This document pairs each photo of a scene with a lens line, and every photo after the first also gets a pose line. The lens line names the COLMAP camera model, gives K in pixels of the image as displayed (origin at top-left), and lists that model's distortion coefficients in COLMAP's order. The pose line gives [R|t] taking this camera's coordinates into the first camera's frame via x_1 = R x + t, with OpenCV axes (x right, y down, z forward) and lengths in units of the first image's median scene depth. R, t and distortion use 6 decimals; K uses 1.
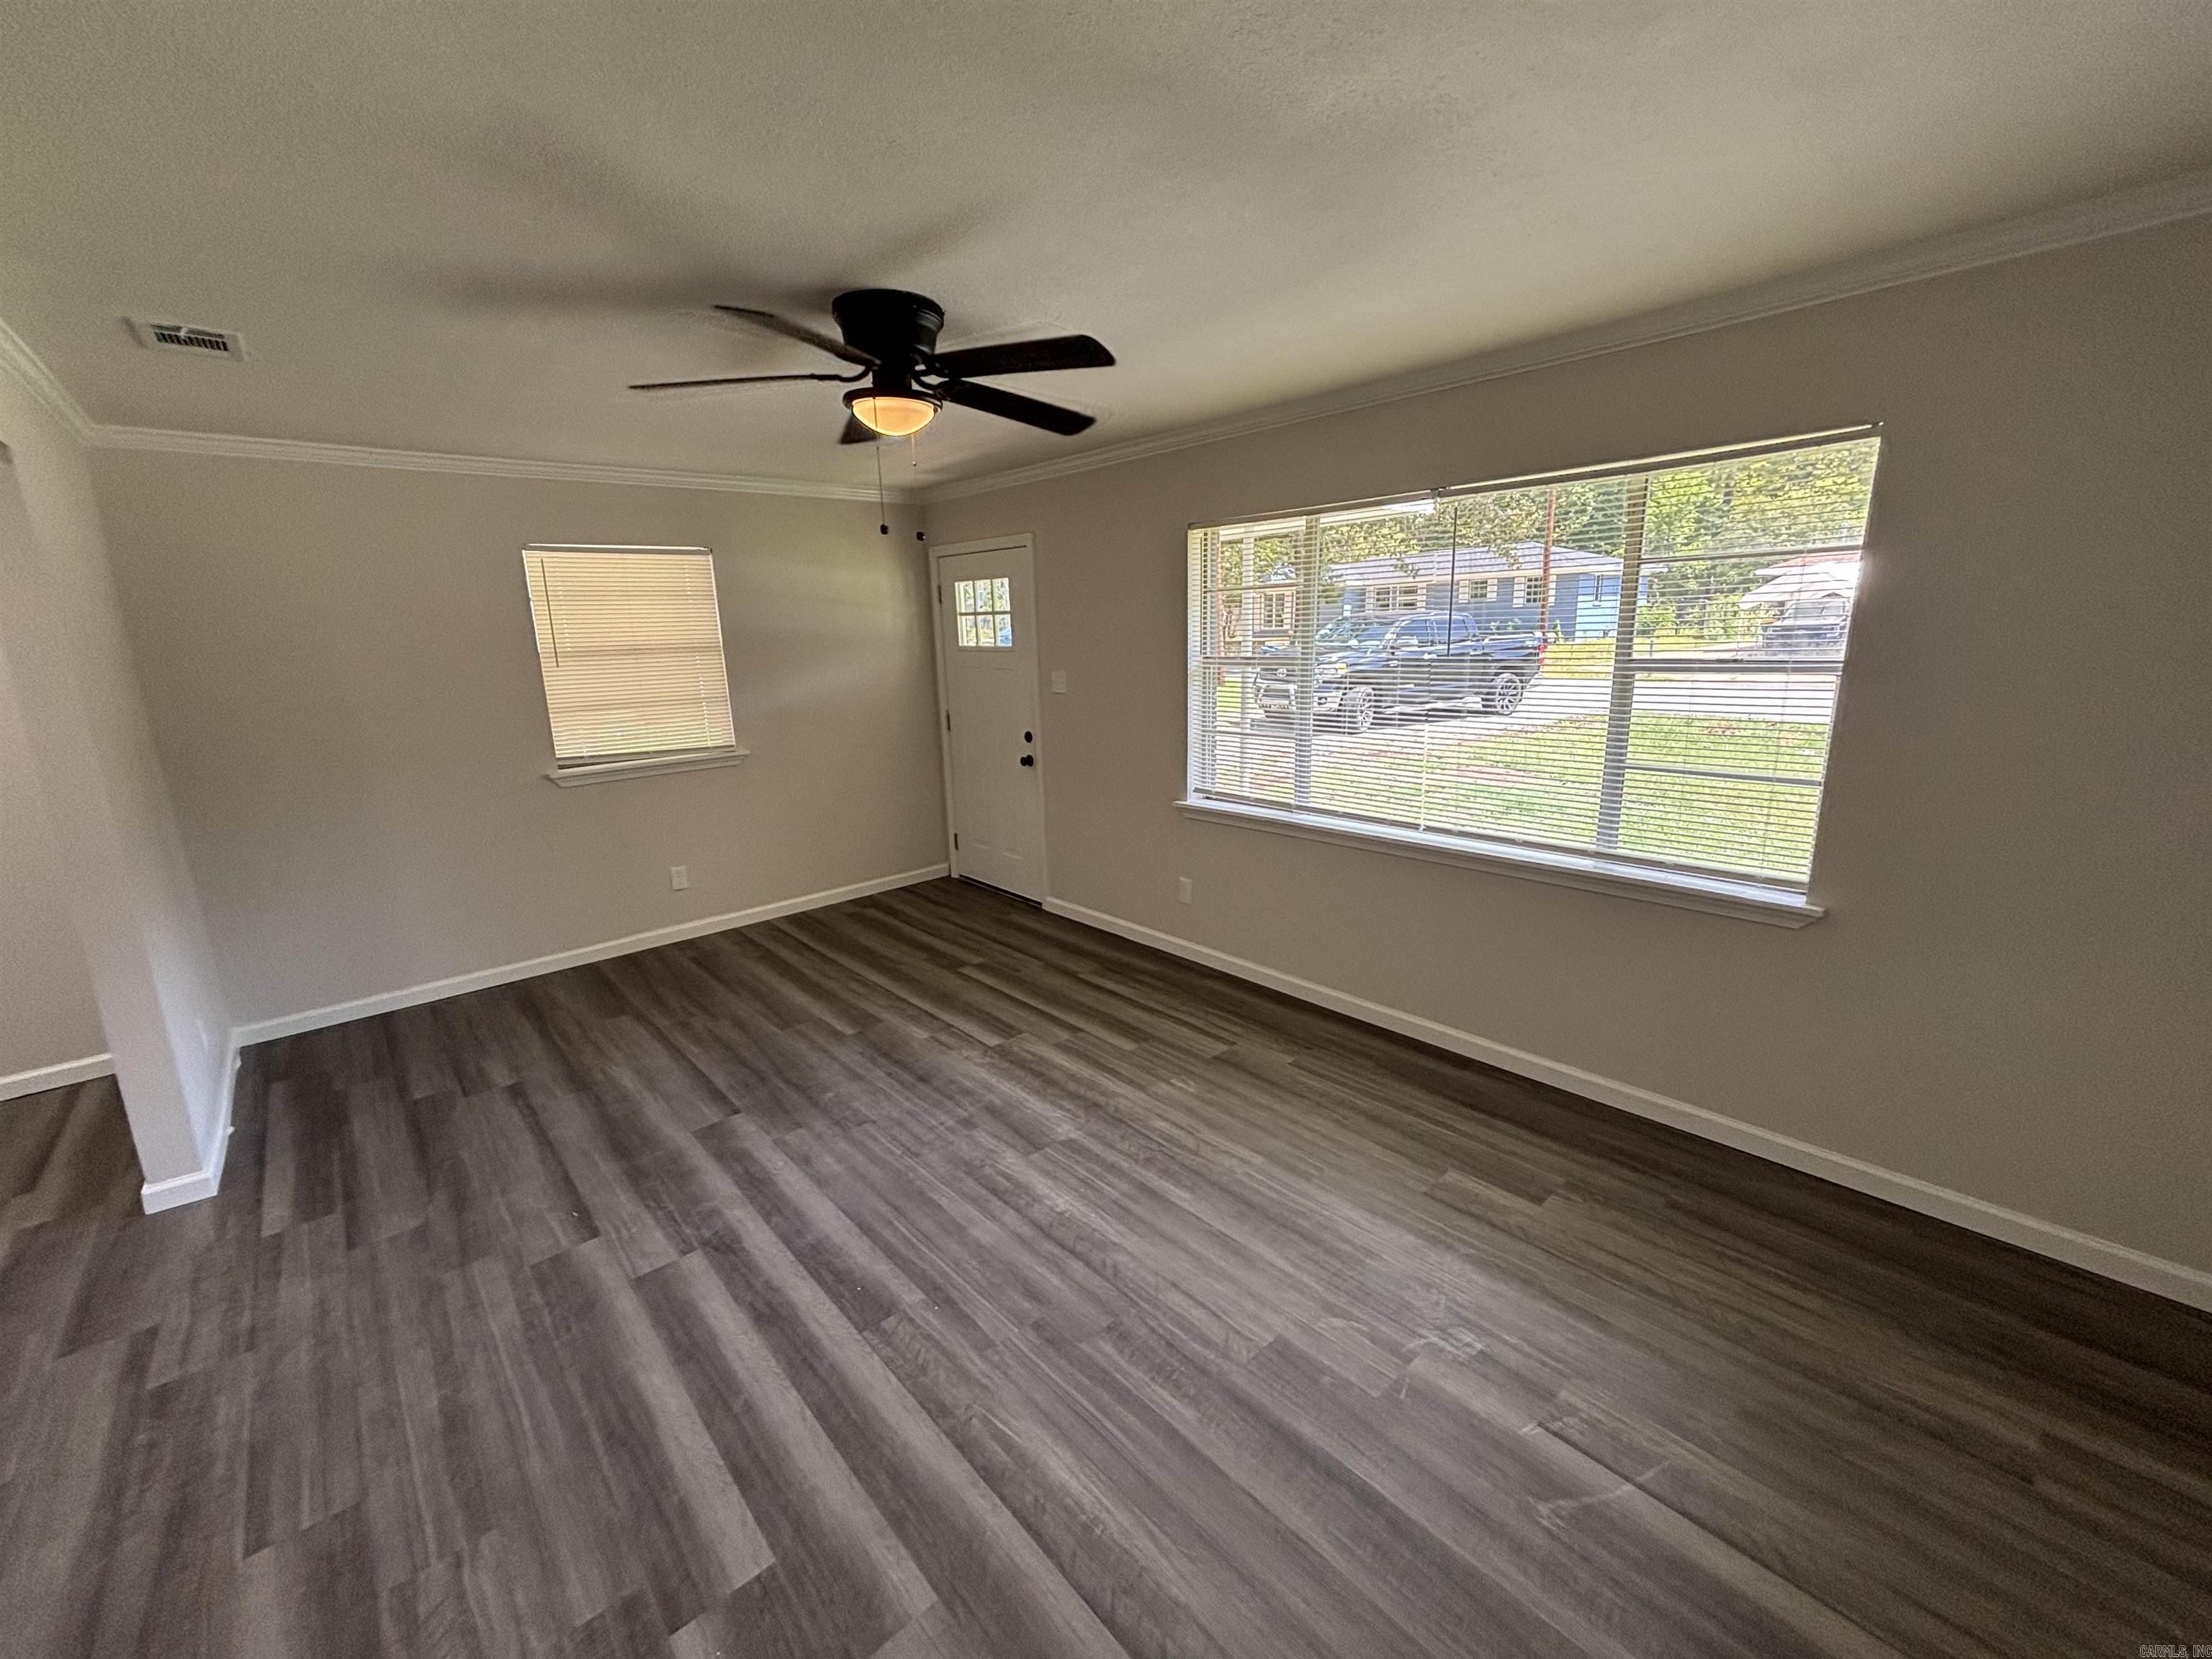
lens RADIAL K [[883.7, 0, 1103.0], [0, 883.7, 828.6], [0, 0, 1]] dist [-0.000243, -0.000281]
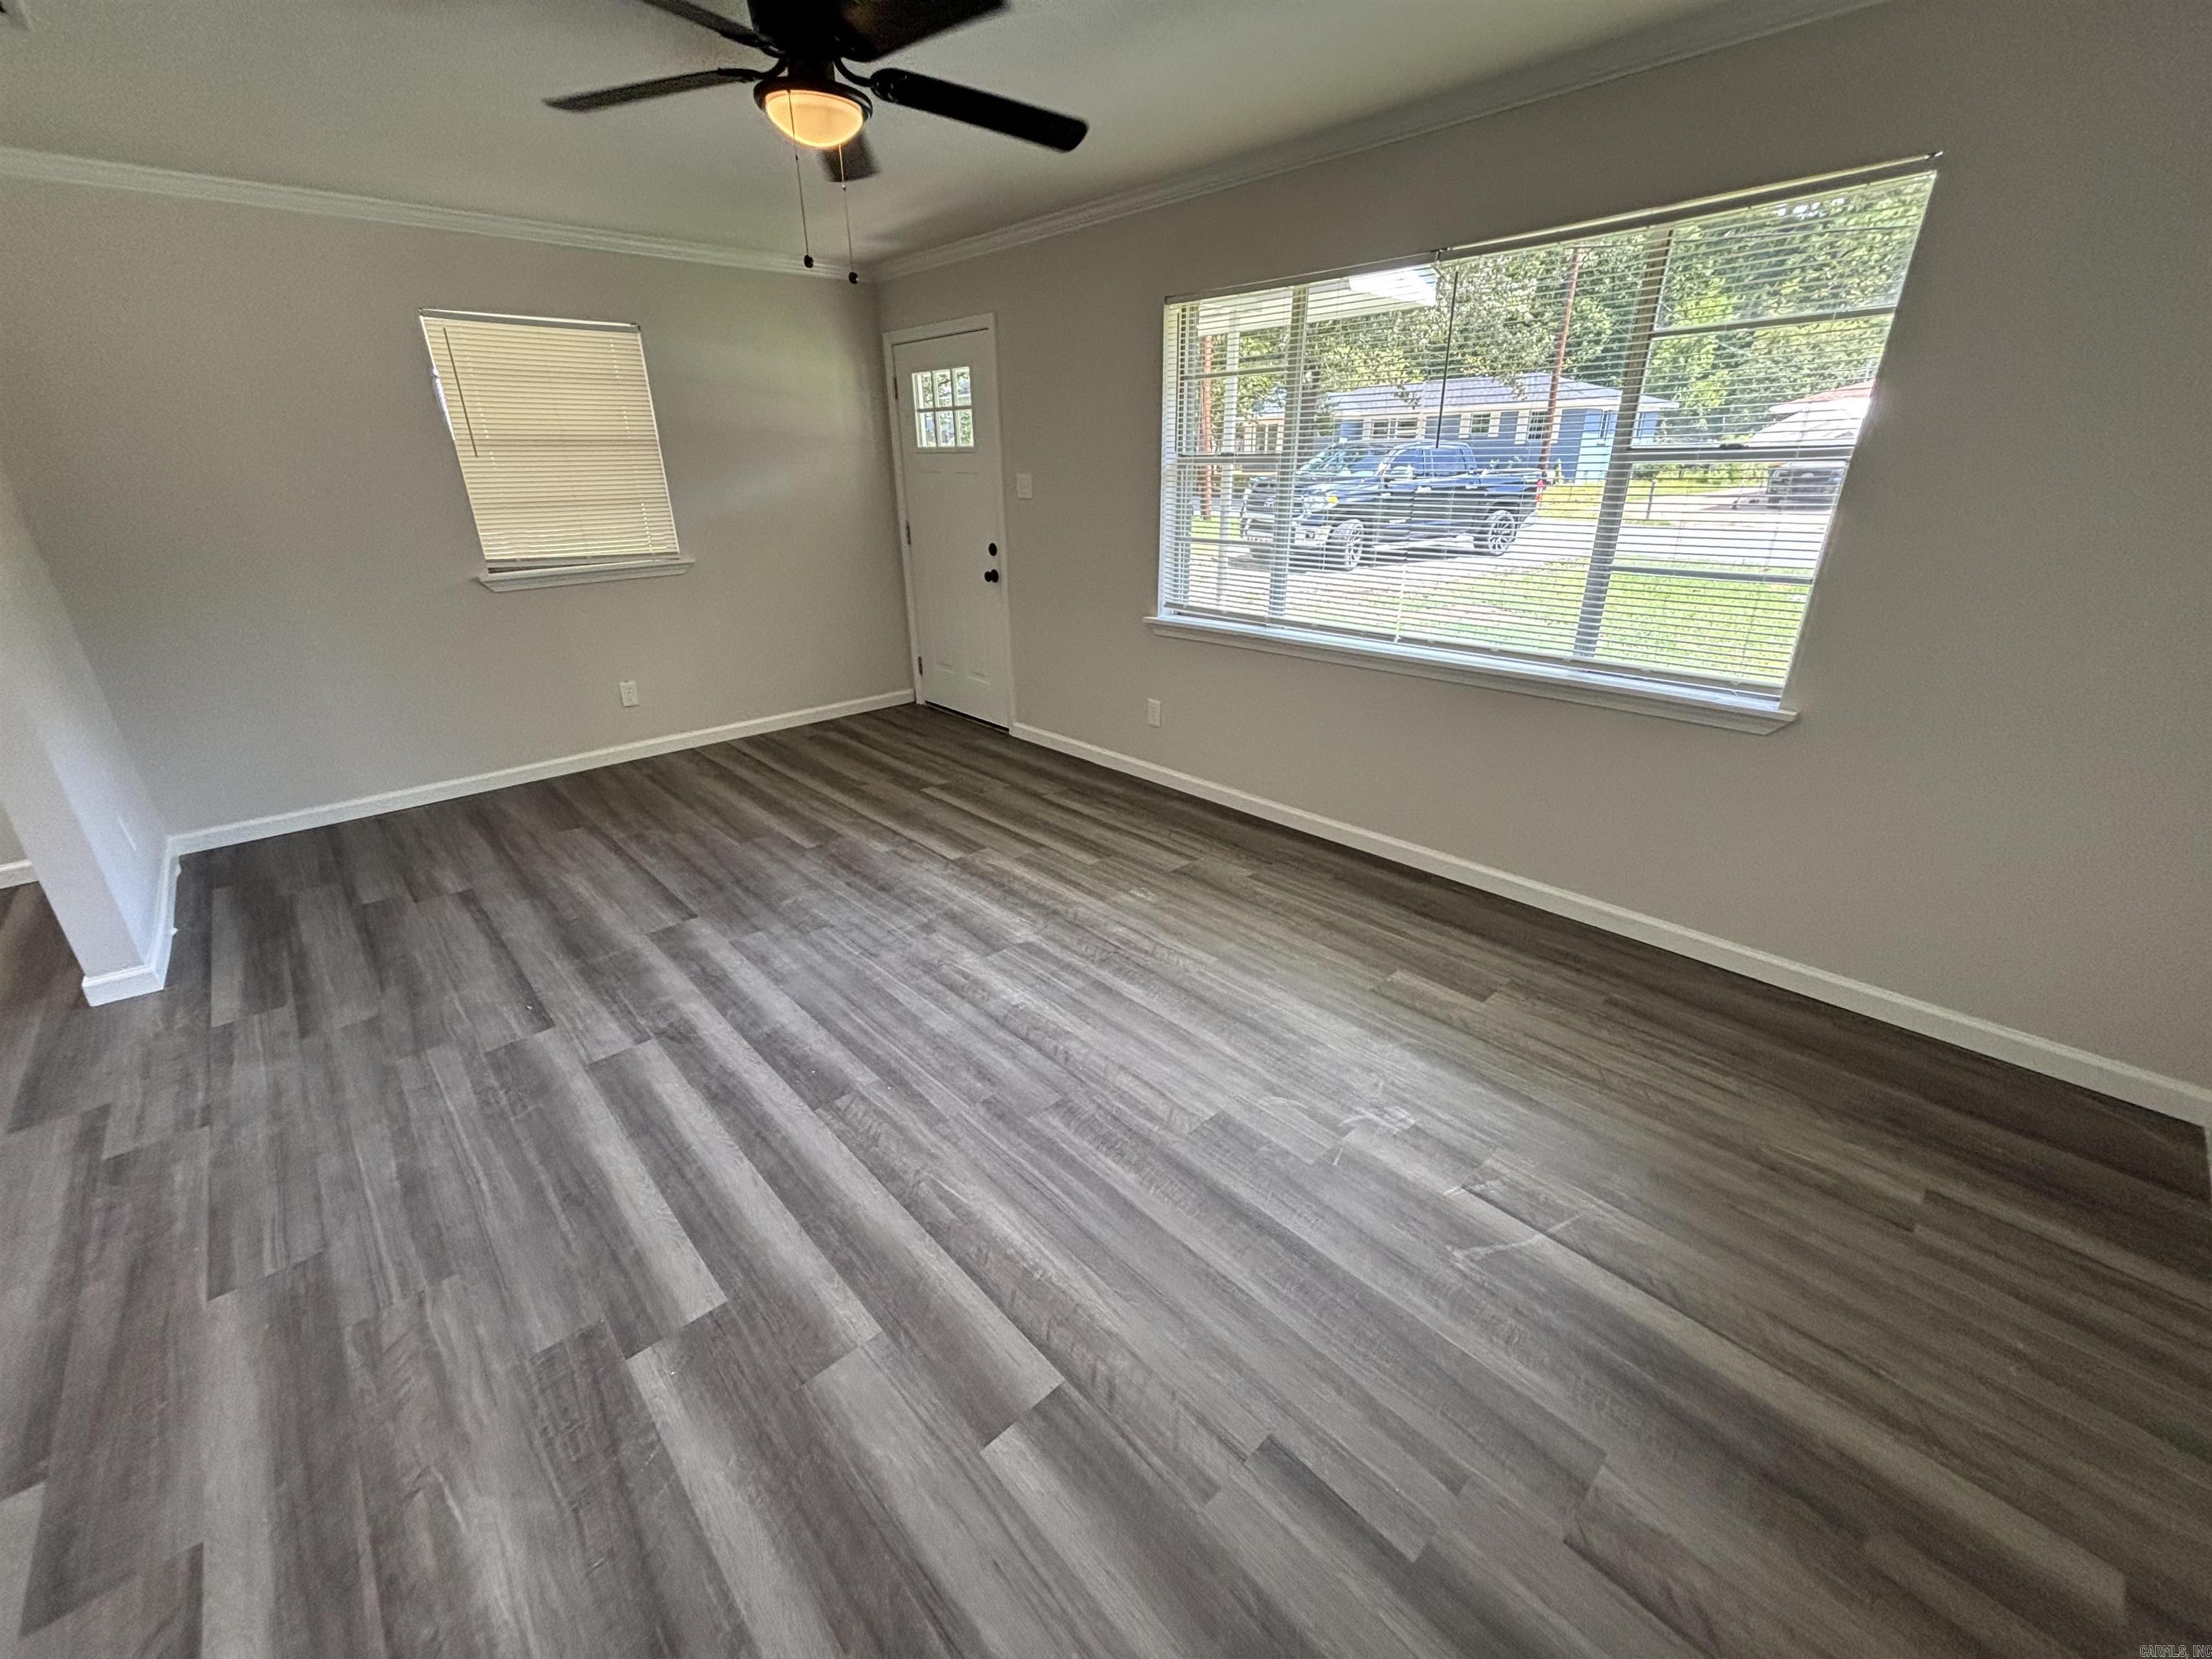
lens RADIAL K [[881.8, 0, 1106.0], [0, 881.8, 829.5], [0, 0, 1]] dist [-0.000353, -0.000483]
pose [[0.999637, 0.008982, 0.025403, 0.026997], [-0.013111, 0.985810, 0.167350, 0.059681], [-0.023539, -0.167622, 0.985570, 0.032333]]
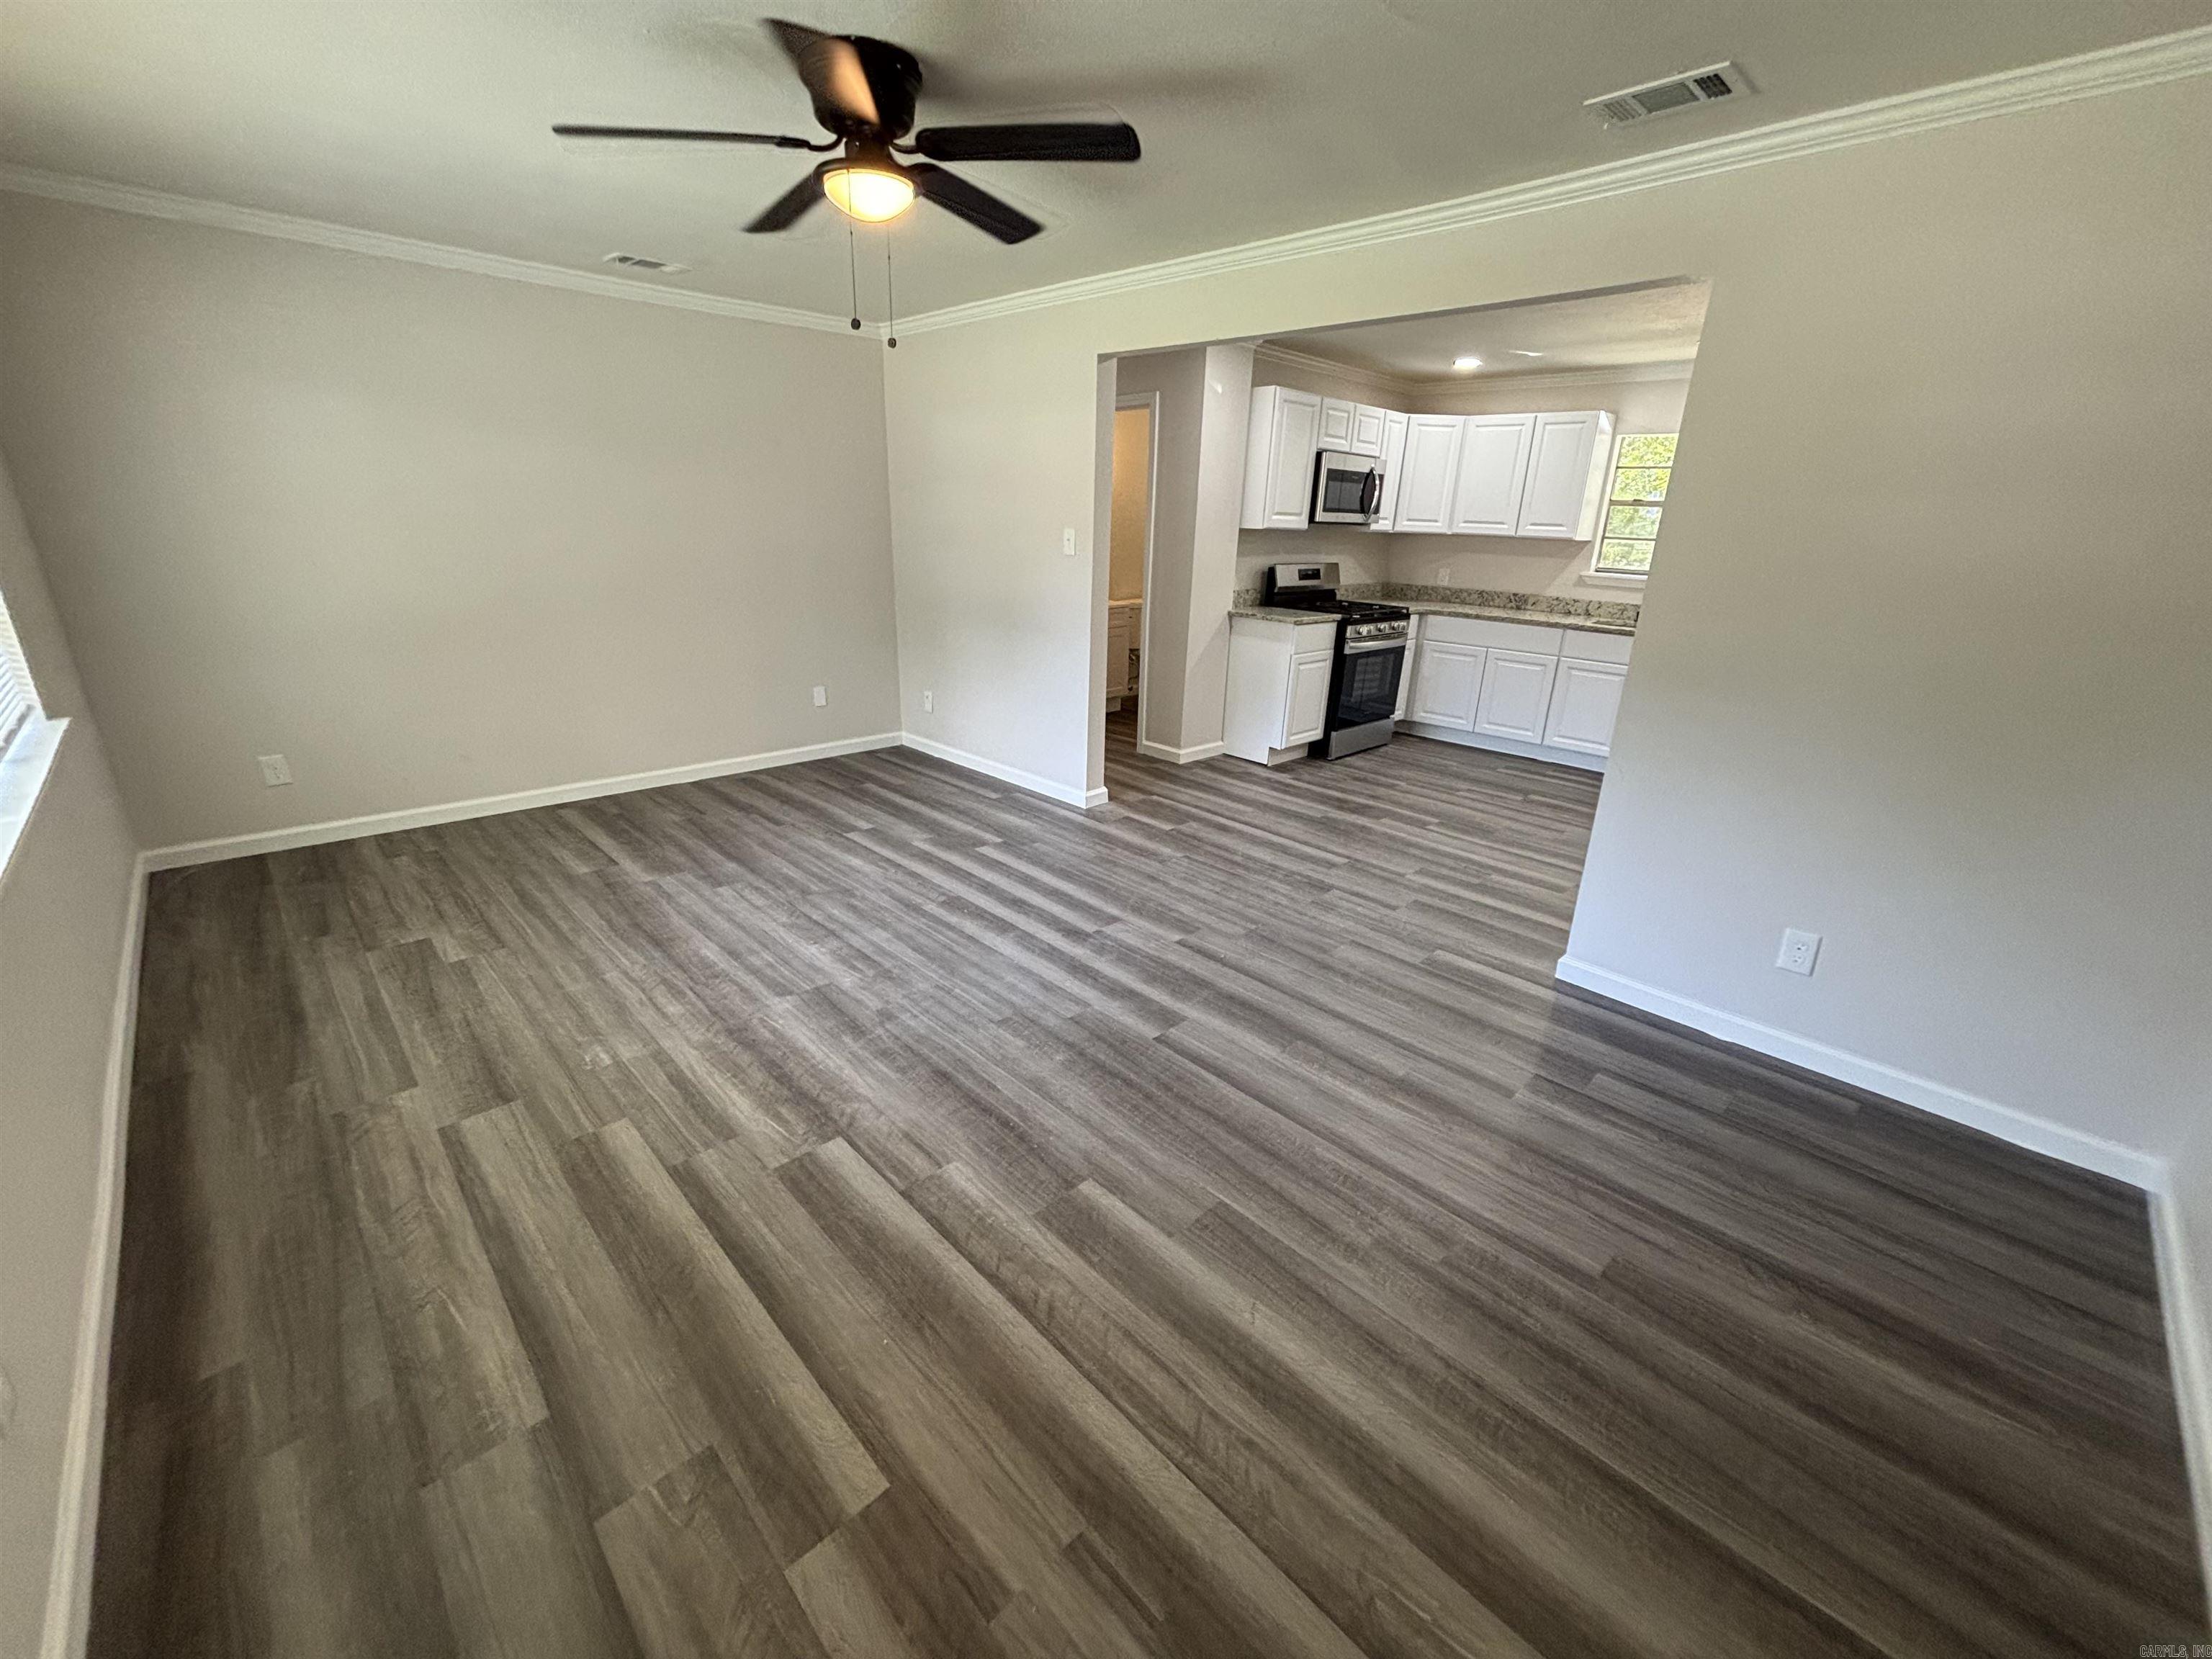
lens RADIAL K [[883.7, 0, 1103.0], [0, 883.7, 828.6], [0, 0, 1]] dist [-0.000243, -0.000281]
pose [[-0.999128, 0.009807, -0.040575, -0.381782], [-0.013294, 0.846640, 0.532000, -0.354658], [0.039570, 0.532076, -0.845772, 1.875444]]
